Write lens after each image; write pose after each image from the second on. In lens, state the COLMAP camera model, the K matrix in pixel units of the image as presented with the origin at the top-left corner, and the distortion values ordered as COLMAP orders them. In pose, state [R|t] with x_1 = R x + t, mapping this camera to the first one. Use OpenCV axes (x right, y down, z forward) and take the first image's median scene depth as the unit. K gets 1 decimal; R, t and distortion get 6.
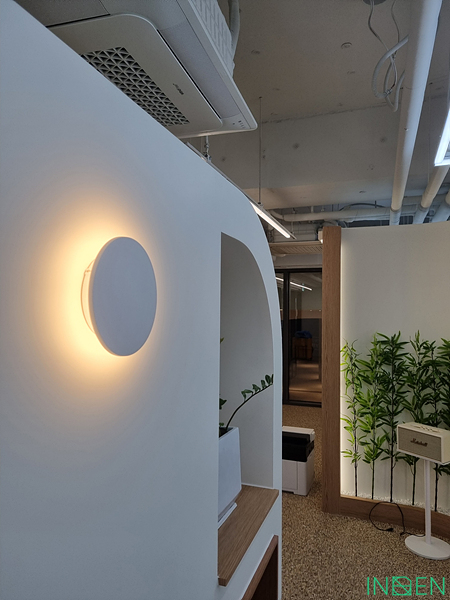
lens RADIAL K [[448.3, 0, 224.4], [0, 448.3, 301.1], [0, 0, 1]] dist [0.038843, -0.012237]
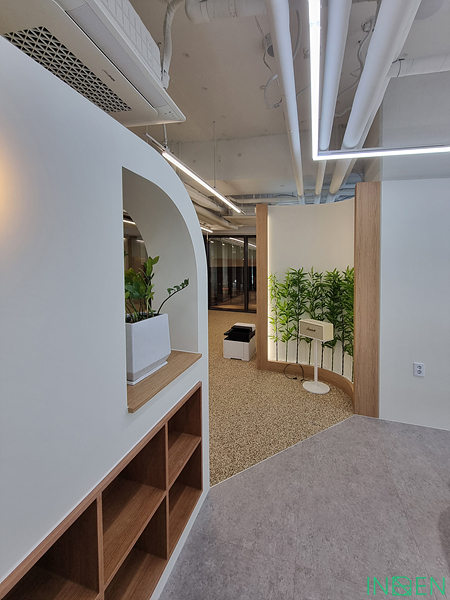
lens RADIAL K [[243.1, 0, 235.0], [0, 243.1, 273.1], [0, 0, 1]] dist [-0.004308, -0.000505]
pose [[0.999625, -0.005582, 0.026790, 0.105870], [0.004358, 0.998953, 0.045530, 0.047171], [-0.027016, -0.045396, 0.998604, 0.076854]]
